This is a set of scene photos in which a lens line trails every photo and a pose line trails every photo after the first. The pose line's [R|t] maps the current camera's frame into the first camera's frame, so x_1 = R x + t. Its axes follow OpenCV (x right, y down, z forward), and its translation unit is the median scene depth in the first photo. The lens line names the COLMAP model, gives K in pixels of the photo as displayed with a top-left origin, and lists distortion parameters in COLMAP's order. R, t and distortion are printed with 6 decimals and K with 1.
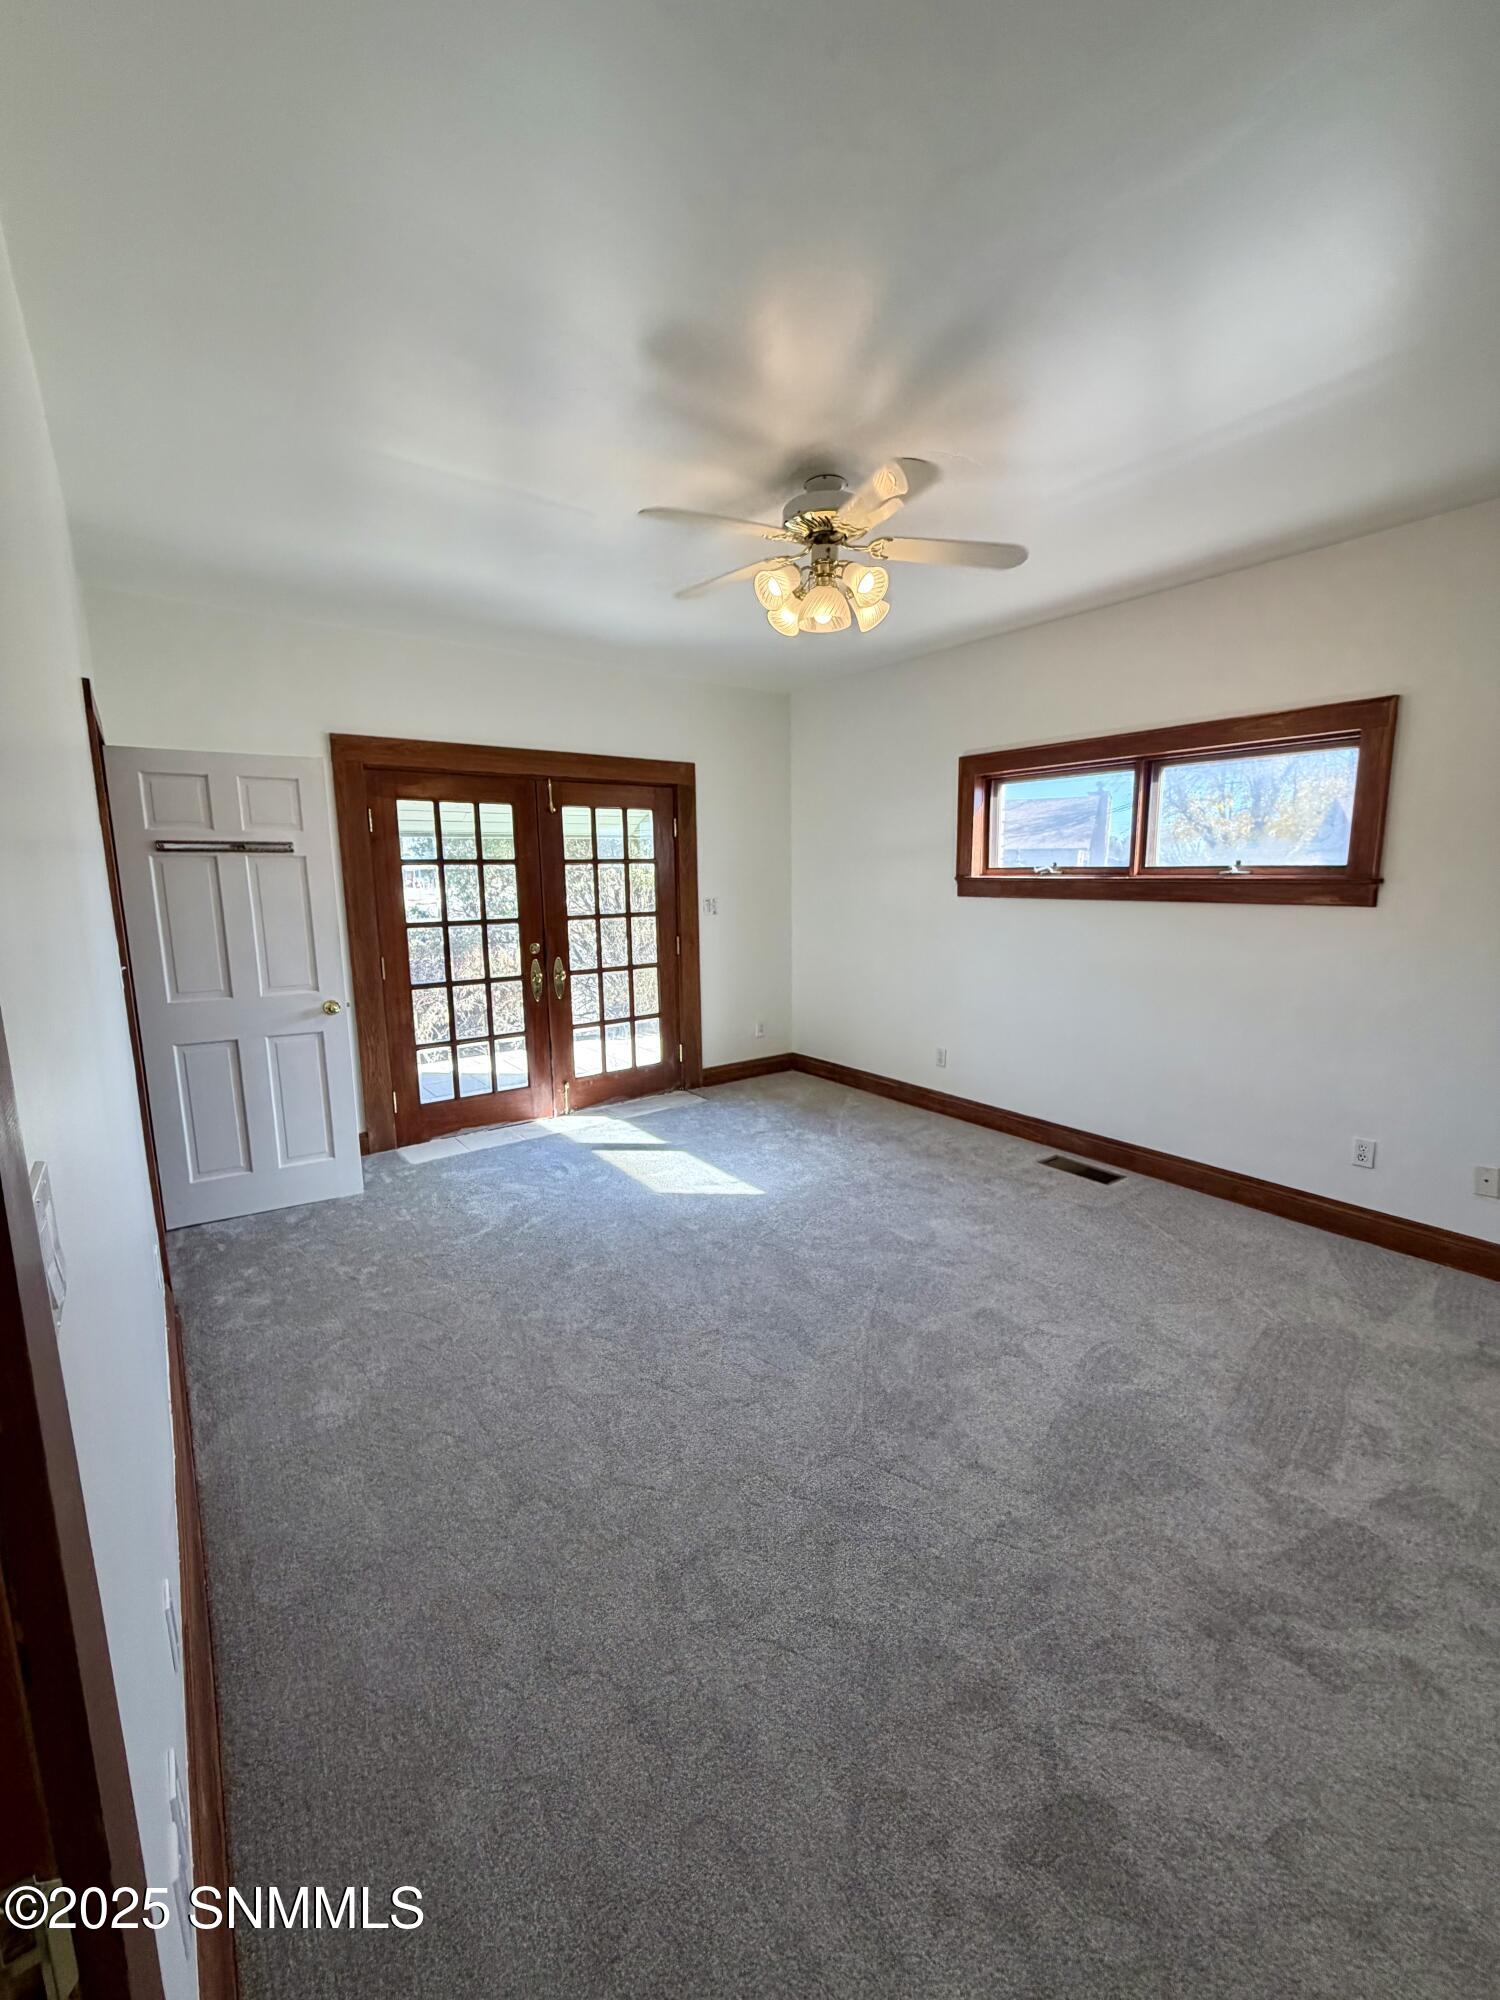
lens RADIAL K [[801.6, 0, 756.4], [0, 801.6, 995.4], [0, 0, 1]] dist [0.000975, -0.000609]
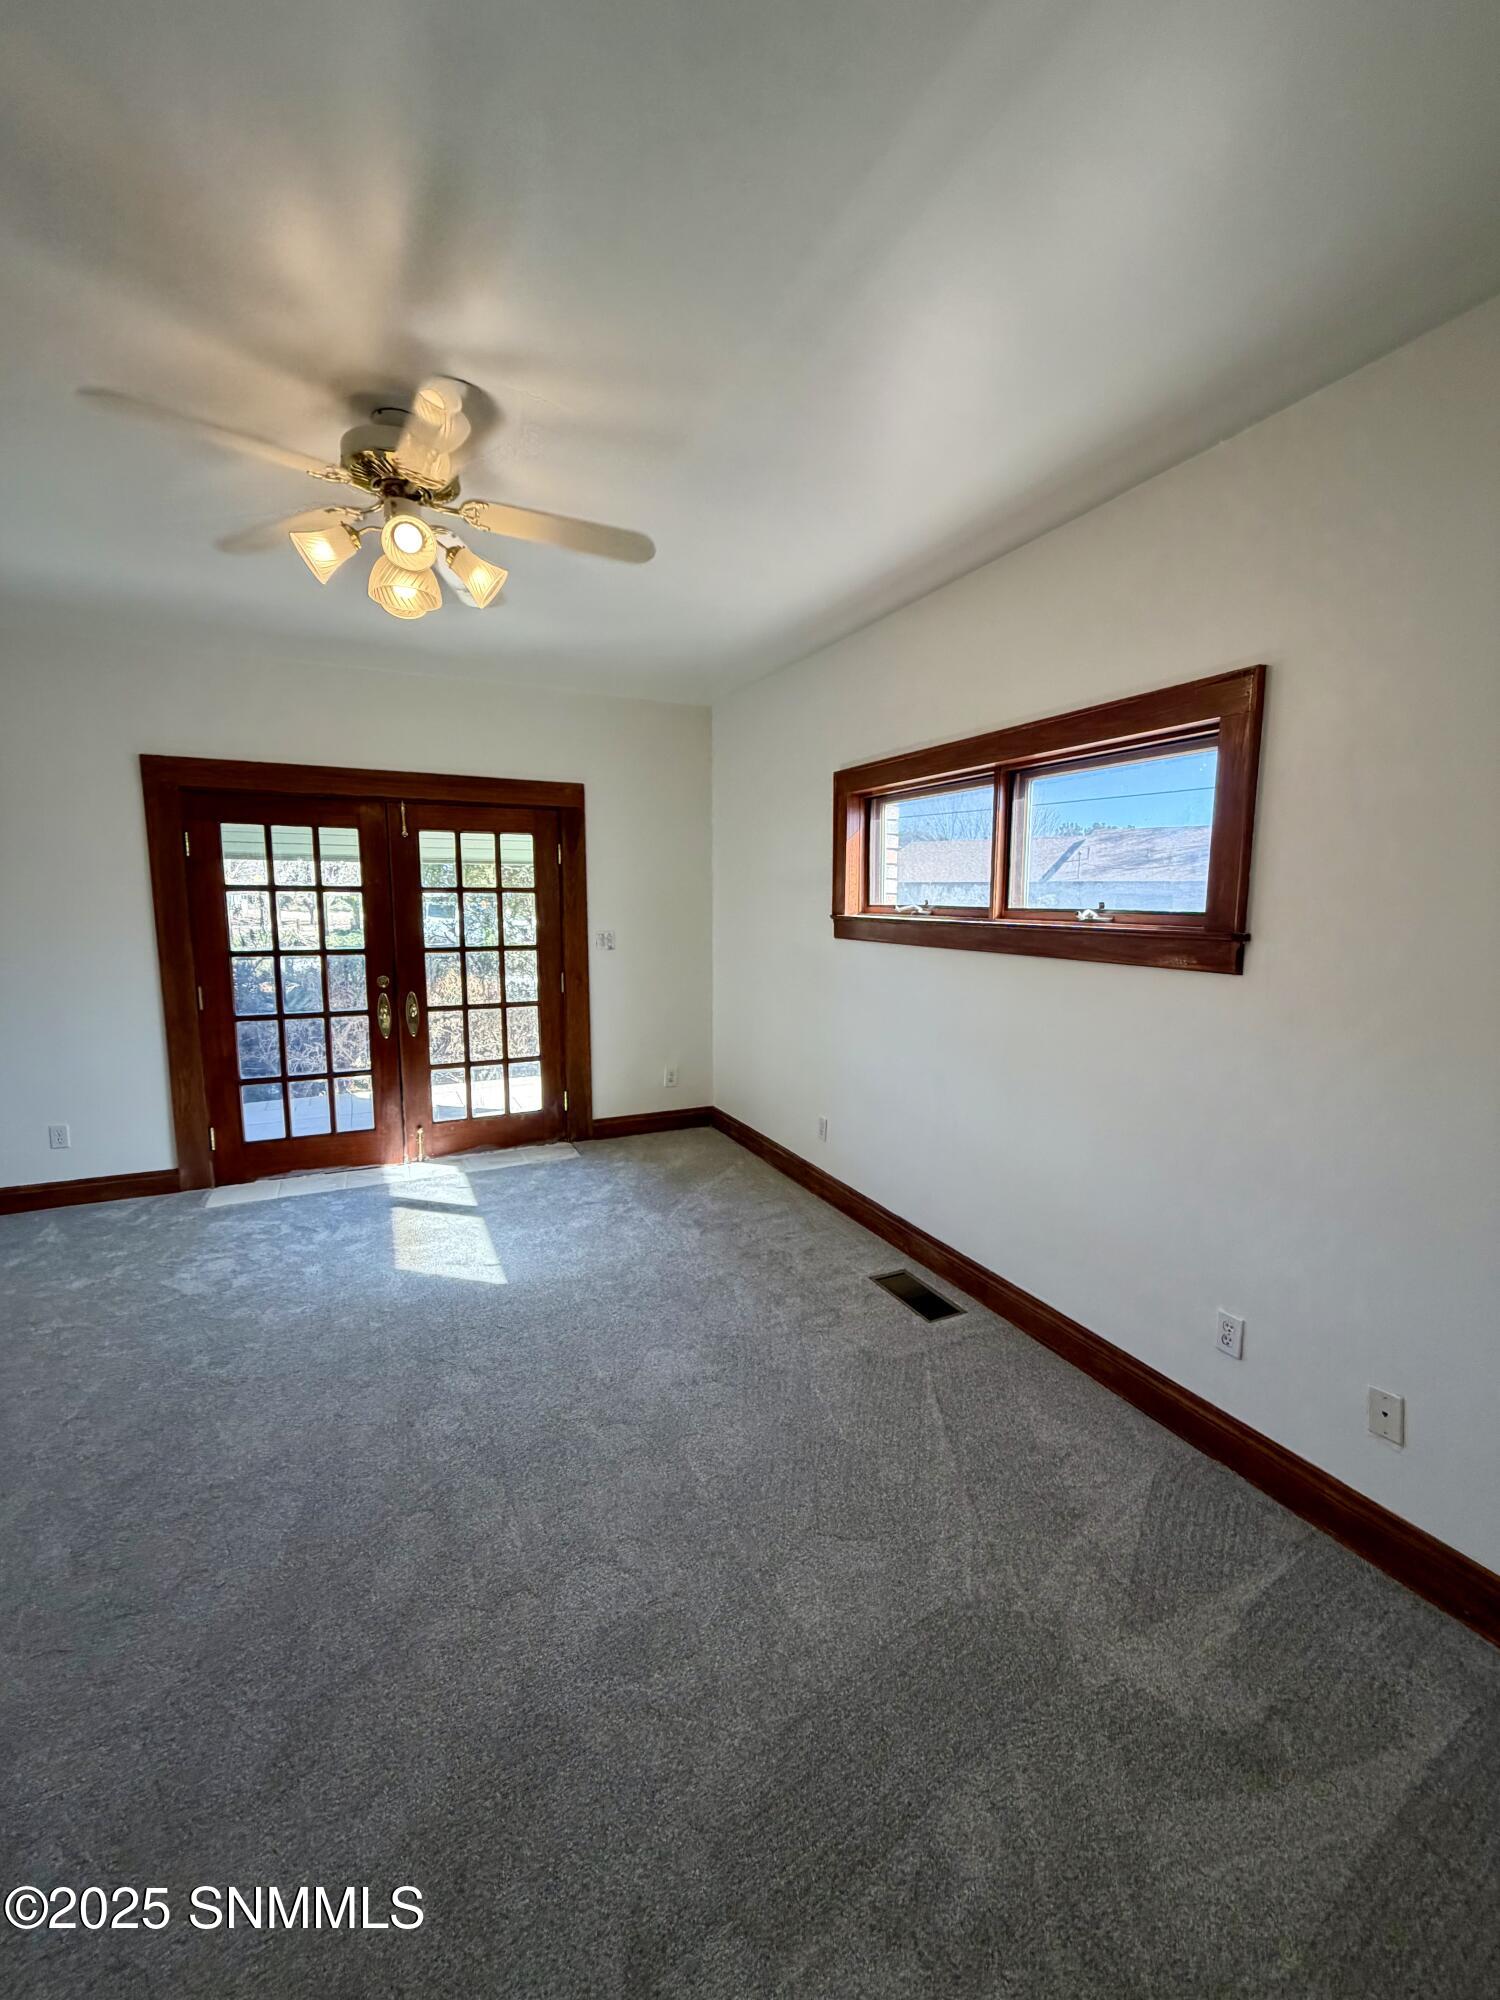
lens RADIAL K [[801.6, 0, 750.4], [0, 801.6, 995.4], [0, 0, 1]] dist [0.000975, -0.000609]
pose [[0.981005, 0.040263, -0.189757, 0.332677], [-0.046676, 0.998476, -0.029451, -0.036244], [0.188282, 0.037749, 0.981389, 0.171362]]
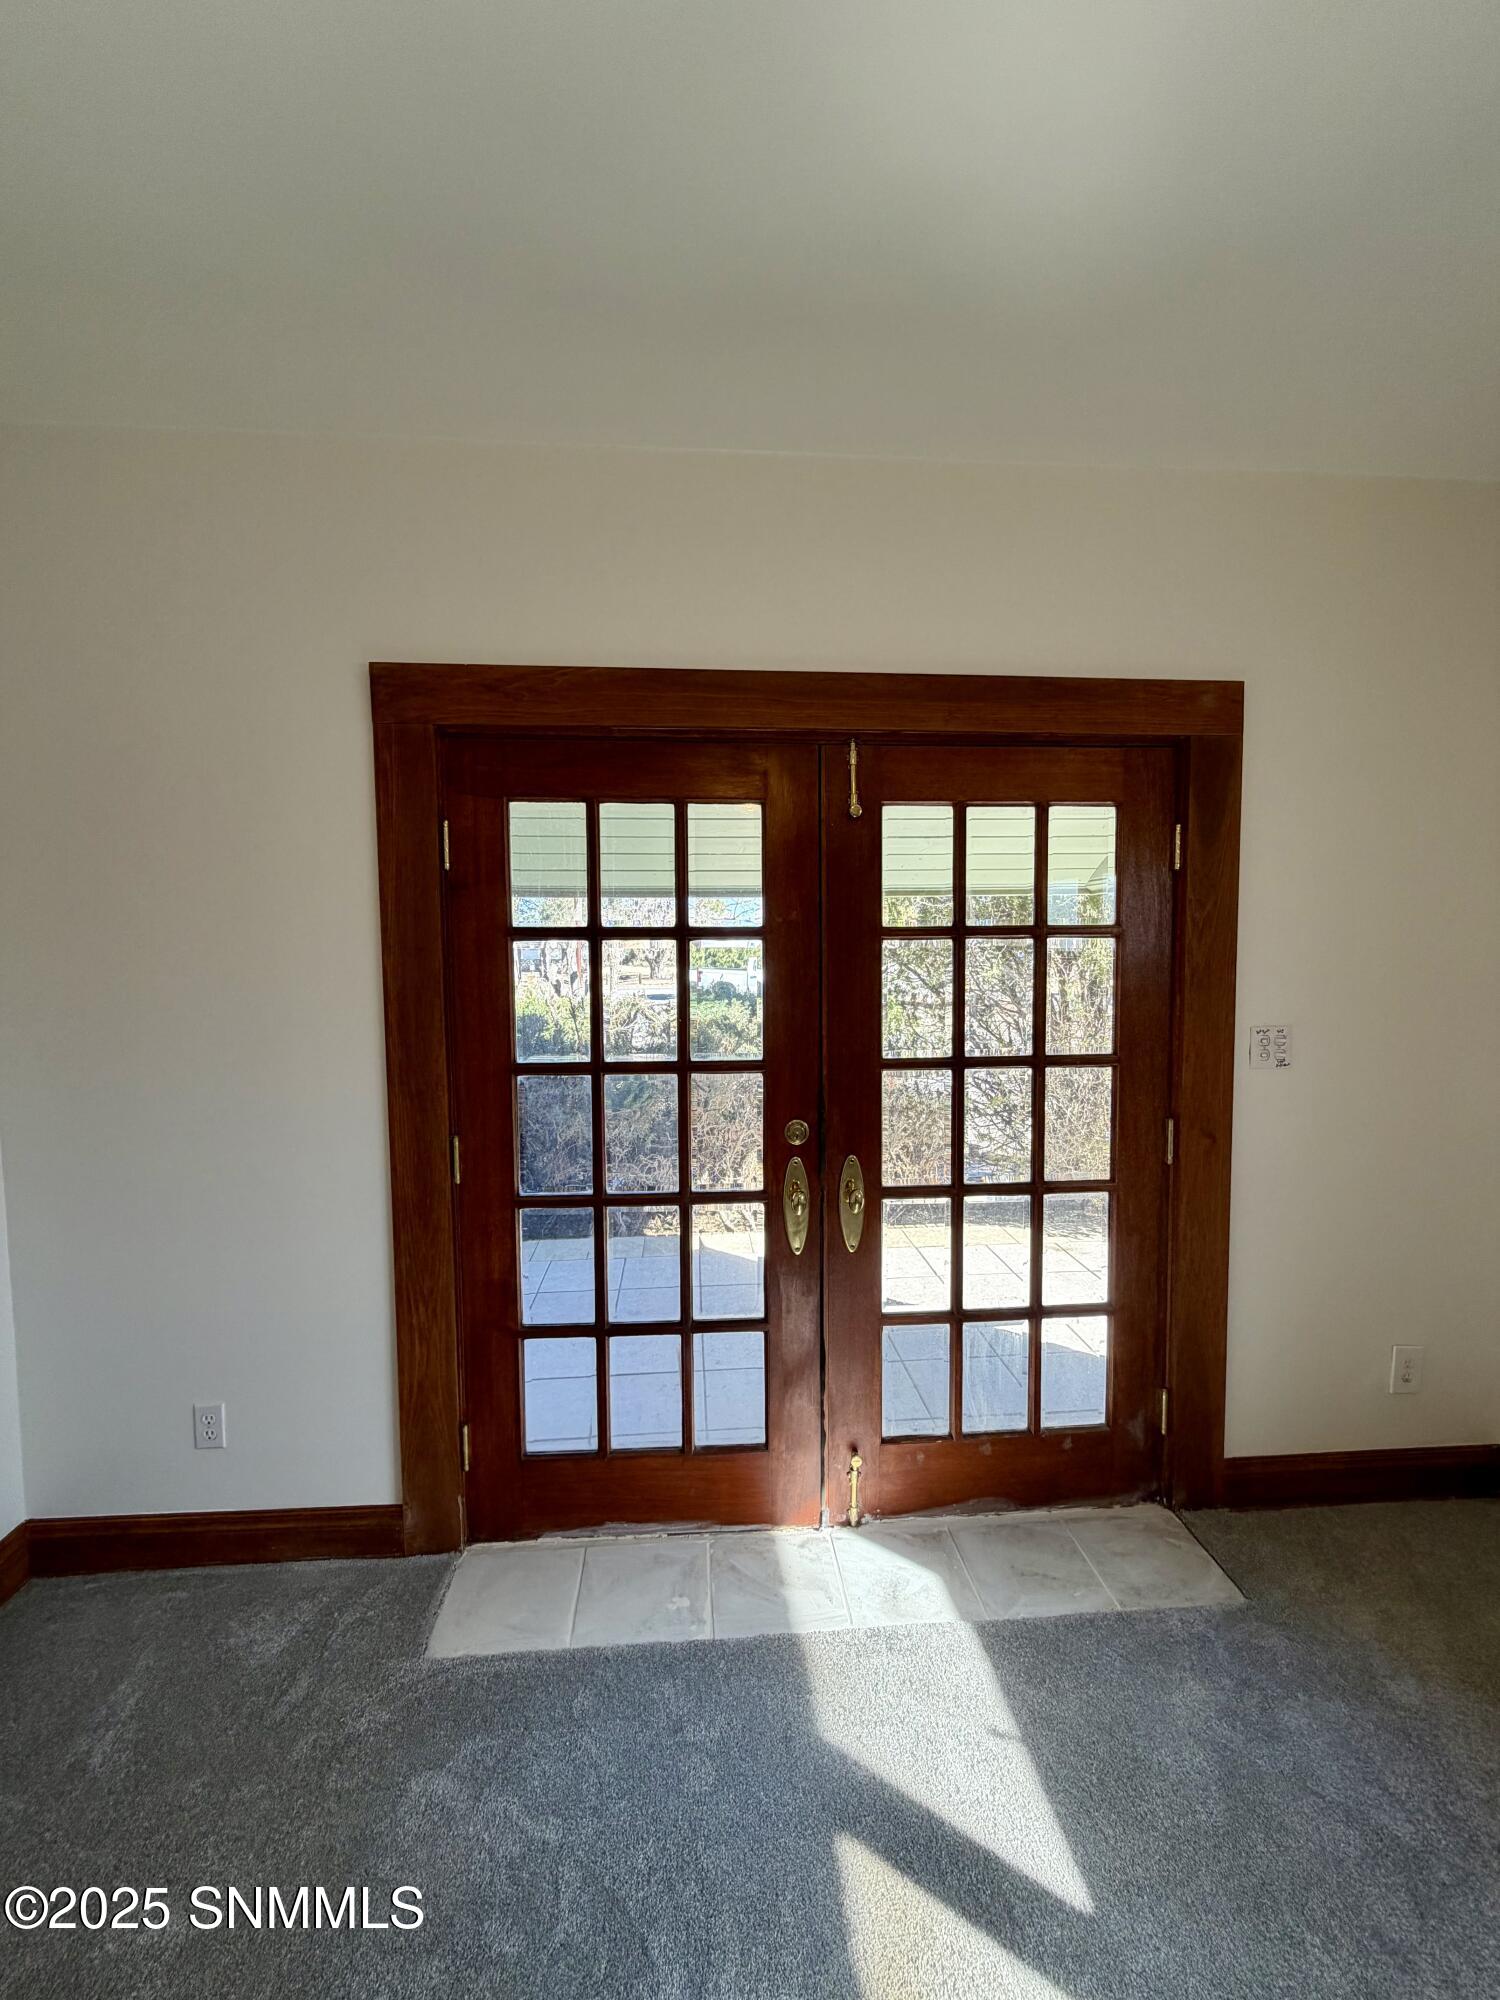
lens RADIAL K [[801.6, 0, 742.2], [0, 801.6, 991.1], [0, 0, 1]] dist [0.000975, -0.000609]
pose [[0.837514, 0.036959, -0.545164, -0.071918], [-0.089558, 0.993502, -0.070231, -0.104561], [0.539026, 0.107643, 0.835383, 0.640013]]
